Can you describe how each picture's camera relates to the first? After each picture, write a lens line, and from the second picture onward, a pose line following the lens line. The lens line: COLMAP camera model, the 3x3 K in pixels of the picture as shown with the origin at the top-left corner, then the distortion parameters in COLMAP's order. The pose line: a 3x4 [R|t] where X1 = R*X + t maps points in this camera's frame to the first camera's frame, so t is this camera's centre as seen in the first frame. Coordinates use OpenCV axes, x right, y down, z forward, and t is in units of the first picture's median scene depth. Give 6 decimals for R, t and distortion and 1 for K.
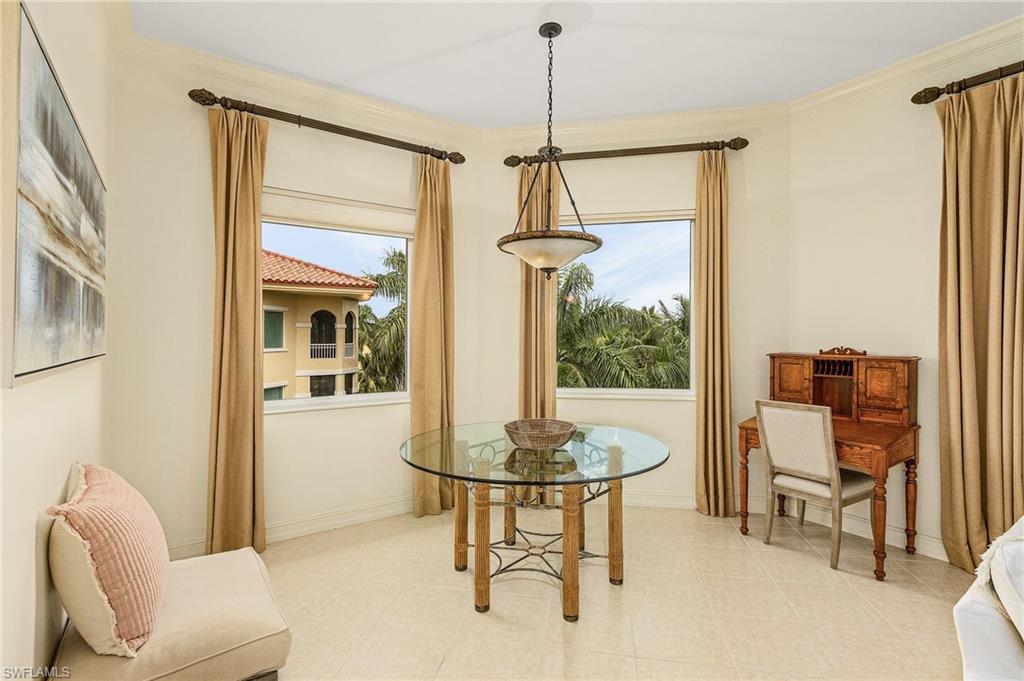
lens RADIAL K [[486.7, 0, 506.9], [0, 486.7, 330.0], [0, 0, 1]] dist [0.000263, -0.000692]
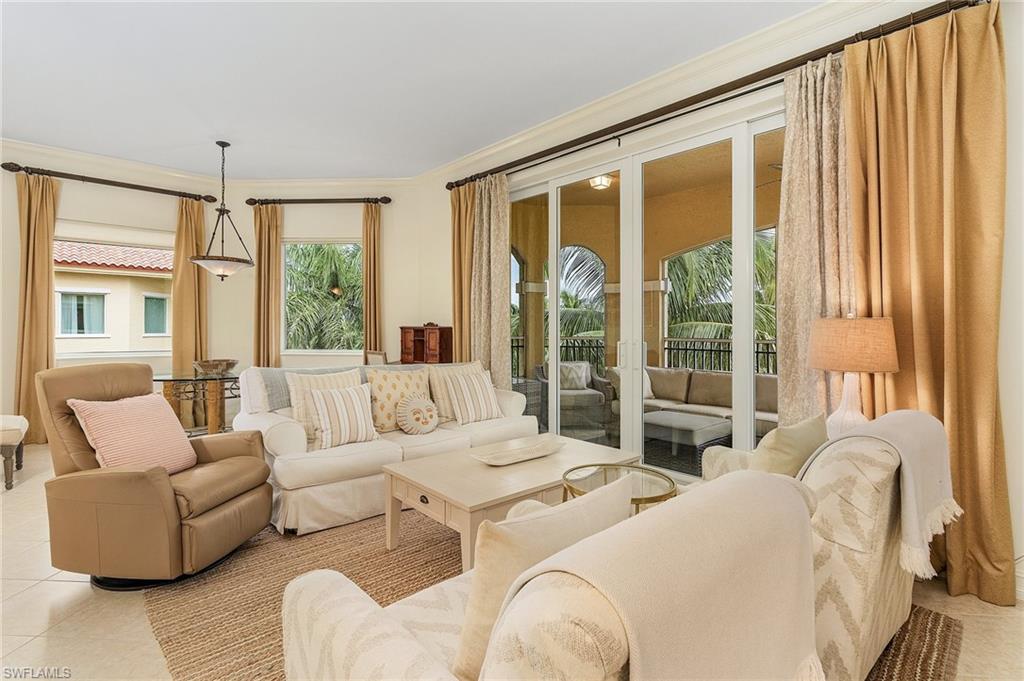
lens RADIAL K [[497.3, 0, 517.5], [0, 497.3, 319.4], [0, 0, 1]] dist [0.001653, -0.001183]
pose [[0.990519, 0.010401, 0.136979, 0.785695], [-0.009610, 0.999933, -0.006437, 0.035223], [-0.137037, 0.005060, 0.990553, -0.839630]]
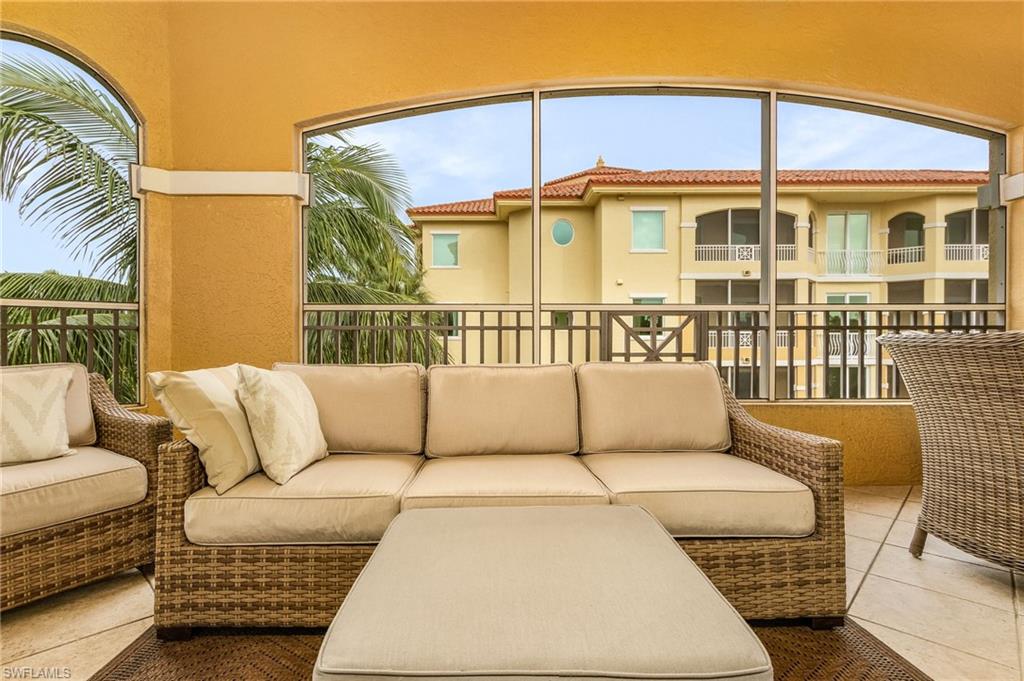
lens RADIAL K [[479.0, 0, 504.2], [0, 479.0, 339.1], [0, 0, 1]] dist [0.002447, -0.000063]
pose [[0.557695, -0.000899, 0.830045, 1.149493], [-0.009269, 0.999930, 0.007311, 0.152982], [-0.829994, -0.011771, 0.557648, 0.356207]]
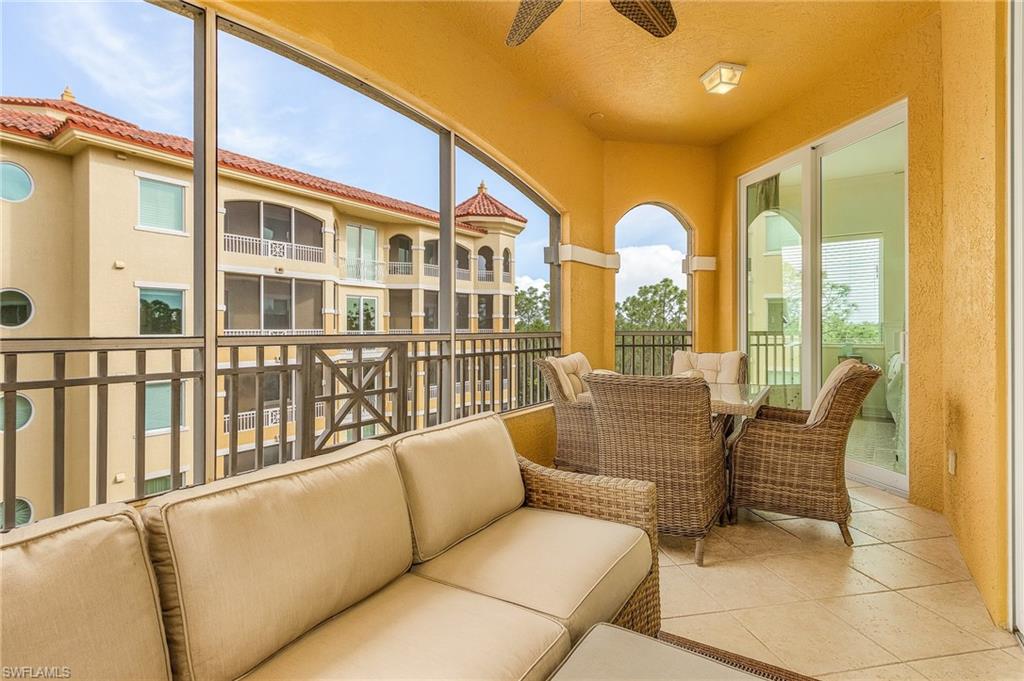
lens RADIAL K [[486.7, 0, 506.9], [0, 486.7, 330.0], [0, 0, 1]] dist [0.000263, -0.000692]
pose [[-0.353206, 0.001603, 0.935544, 1.250213], [-0.008231, 0.999955, -0.004821, 0.078668], [-0.935510, -0.009403, -0.353176, 0.705729]]
